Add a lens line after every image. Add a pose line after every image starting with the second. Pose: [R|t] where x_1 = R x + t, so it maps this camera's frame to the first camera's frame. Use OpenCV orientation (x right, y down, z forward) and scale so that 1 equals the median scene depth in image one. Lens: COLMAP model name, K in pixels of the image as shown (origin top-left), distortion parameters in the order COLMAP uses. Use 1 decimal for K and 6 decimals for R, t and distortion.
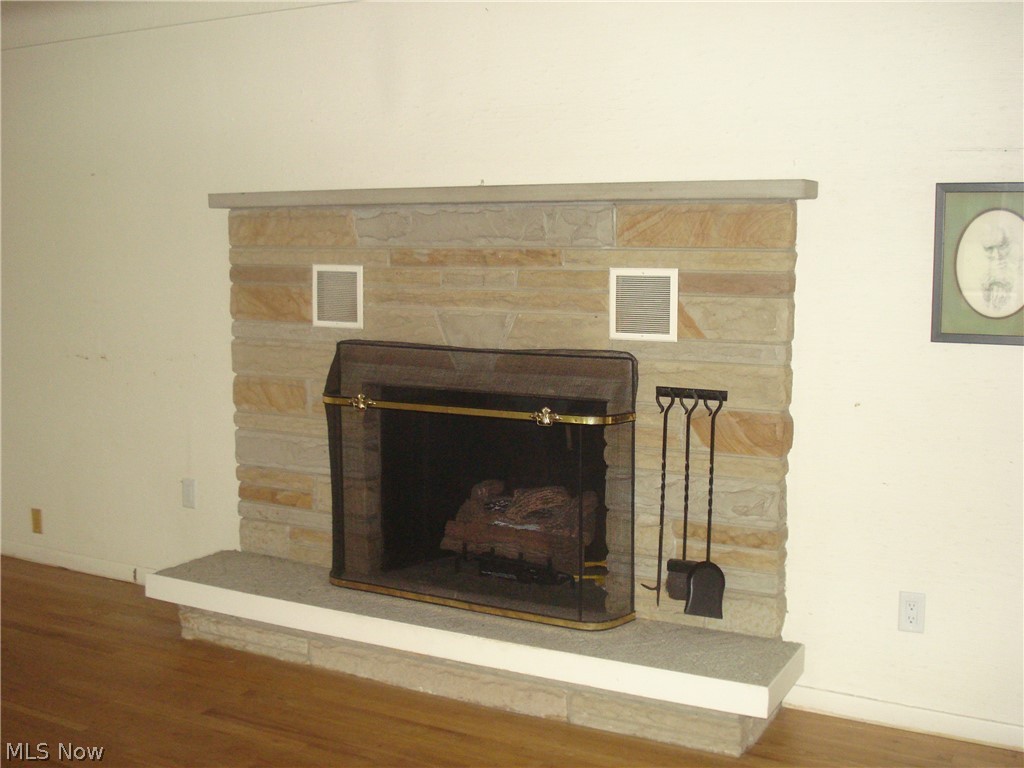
lens RADIAL K [[1156.8, 0, 510.0], [0, 1156.8, 383.0], [0, 0, 1]] dist [-0.096825, -0.026293]
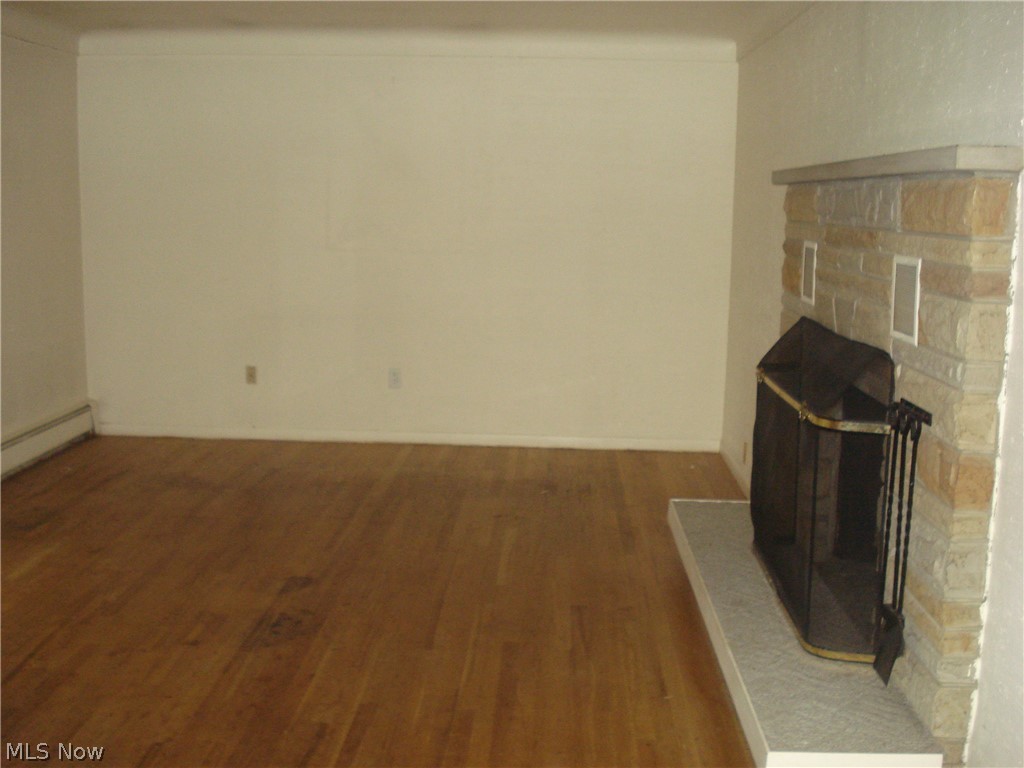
lens RADIAL K [[1156.8, 0, 510.0], [0, 1156.8, 383.0], [0, 0, 1]] dist [-0.096825, -0.026293]
pose [[0.439114, 0.144156, -0.886791, 0.660299], [-0.118336, 0.987724, 0.101967, -0.053005], [0.890604, 0.060164, 0.450782, 0.331584]]
